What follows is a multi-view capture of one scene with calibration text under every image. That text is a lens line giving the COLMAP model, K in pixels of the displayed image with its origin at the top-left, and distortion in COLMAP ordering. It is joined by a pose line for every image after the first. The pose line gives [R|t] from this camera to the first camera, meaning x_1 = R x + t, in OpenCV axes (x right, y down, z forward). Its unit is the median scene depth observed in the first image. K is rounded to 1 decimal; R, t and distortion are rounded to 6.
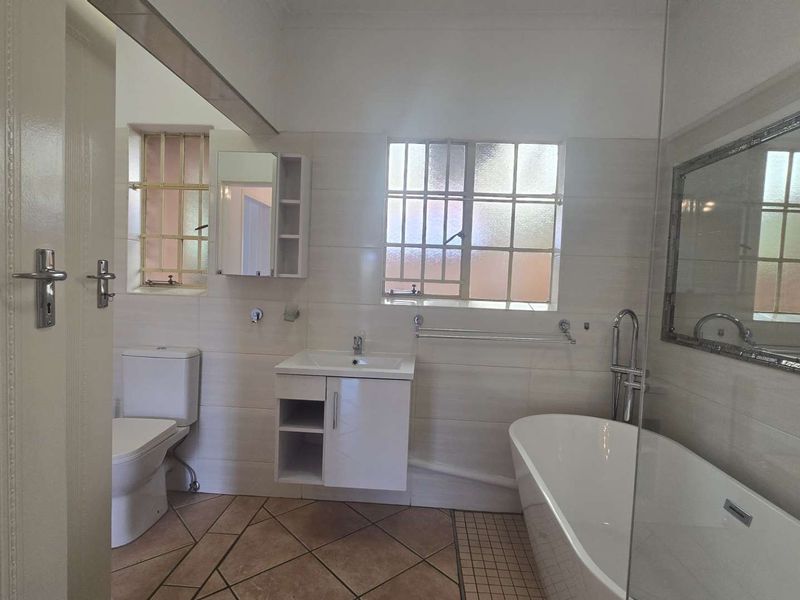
lens RADIAL K [[443.1, 0, 402.7], [0, 443.1, 301.6], [0, 0, 1]] dist [-0.015629, 0.002091]
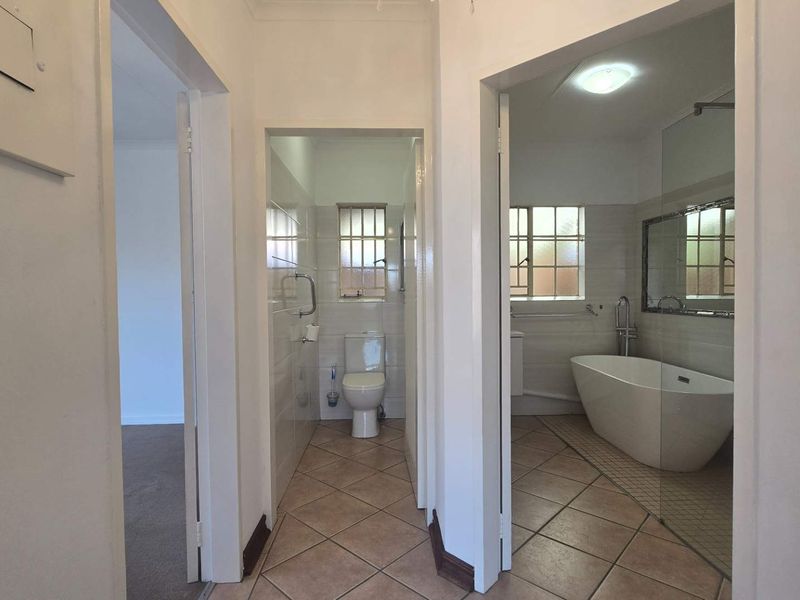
lens RADIAL K [[443.1, 0, 398.2], [0, 443.1, 301.6], [0, 0, 1]] dist [-0.015629, 0.002091]
pose [[0.995112, -0.052051, 0.083923, -0.567875], [0.053725, 0.998397, -0.017804, 0.020751], [-0.082862, 0.022226, 0.996313, -0.749752]]
